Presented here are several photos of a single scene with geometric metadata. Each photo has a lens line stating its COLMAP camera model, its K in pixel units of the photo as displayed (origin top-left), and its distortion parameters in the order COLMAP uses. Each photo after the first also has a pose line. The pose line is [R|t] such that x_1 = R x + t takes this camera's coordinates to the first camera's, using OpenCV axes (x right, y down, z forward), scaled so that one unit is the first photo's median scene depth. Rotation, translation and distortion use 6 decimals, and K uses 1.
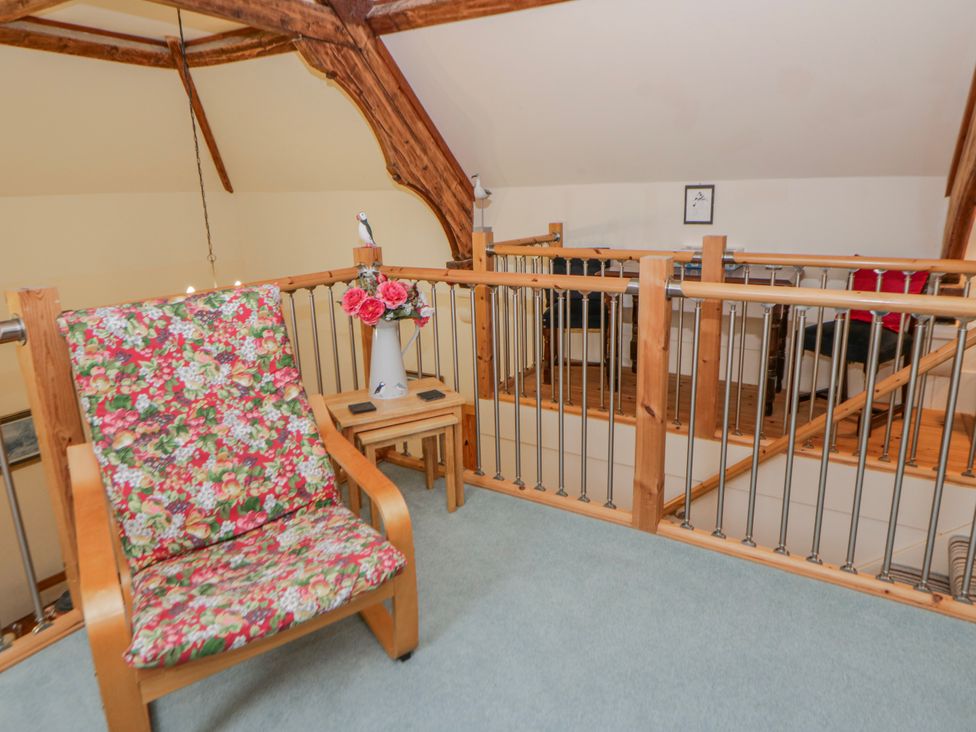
lens RADIAL K [[612.4, 0, 518.8], [0, 612.4, 336.2], [0, 0, 1]] dist [-0.000120, -0.001679]
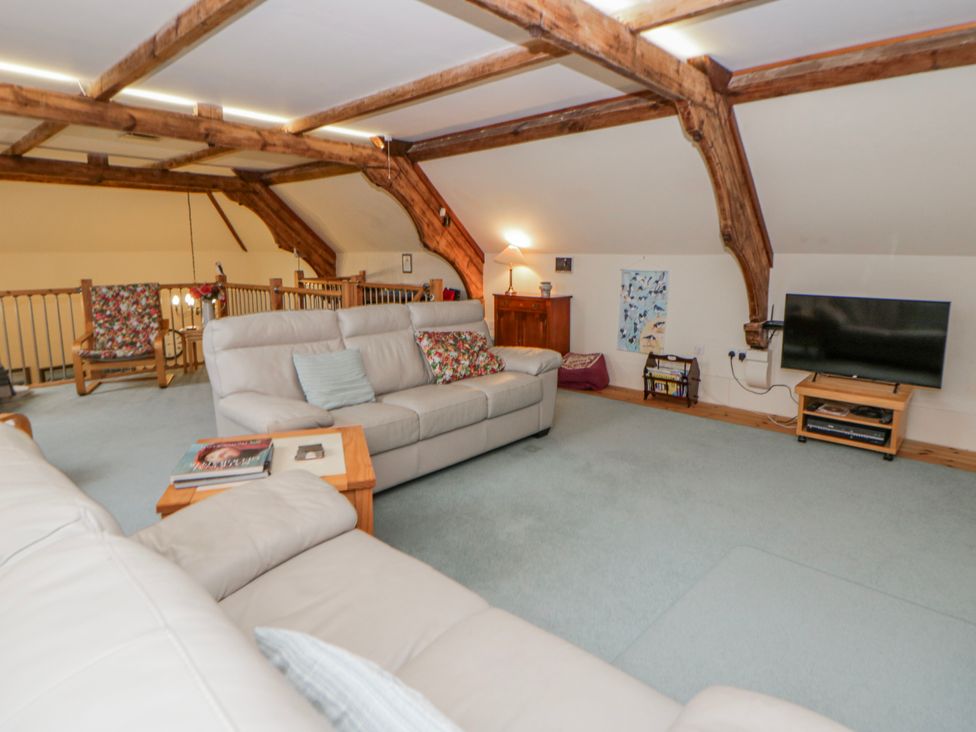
lens RADIAL K [[539.5, 0, 491.1], [0, 539.5, 321.8], [0, 0, 1]] dist [0.004723, -0.015250]
pose [[0.983512, 0.043393, -0.175561, 1.928361], [-0.060993, 0.993499, -0.096127, 0.296708], [0.170249, 0.105250, 0.979764, -1.527476]]
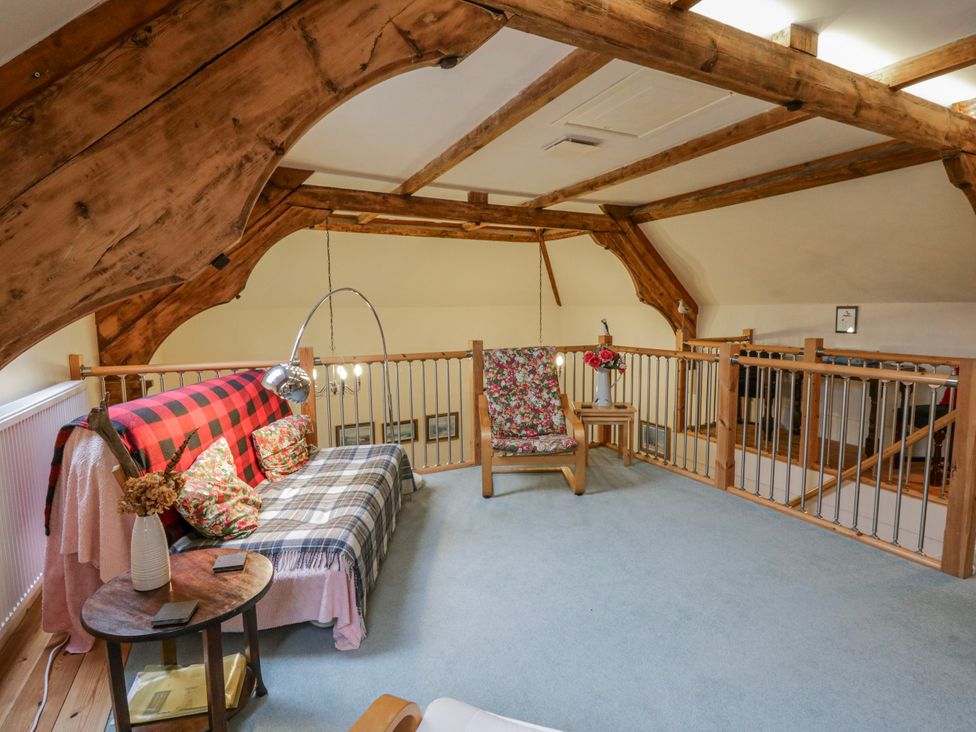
lens RADIAL K [[512.6, 0, 502.1], [0, 512.6, 355.6], [0, 0, 1]] dist [0.004035, -0.015388]
pose [[0.843427, 0.062403, -0.533607, 0.556398], [-0.131482, 0.987003, -0.092397, 0.180008], [0.520906, 0.148090, 0.840670, -0.882772]]
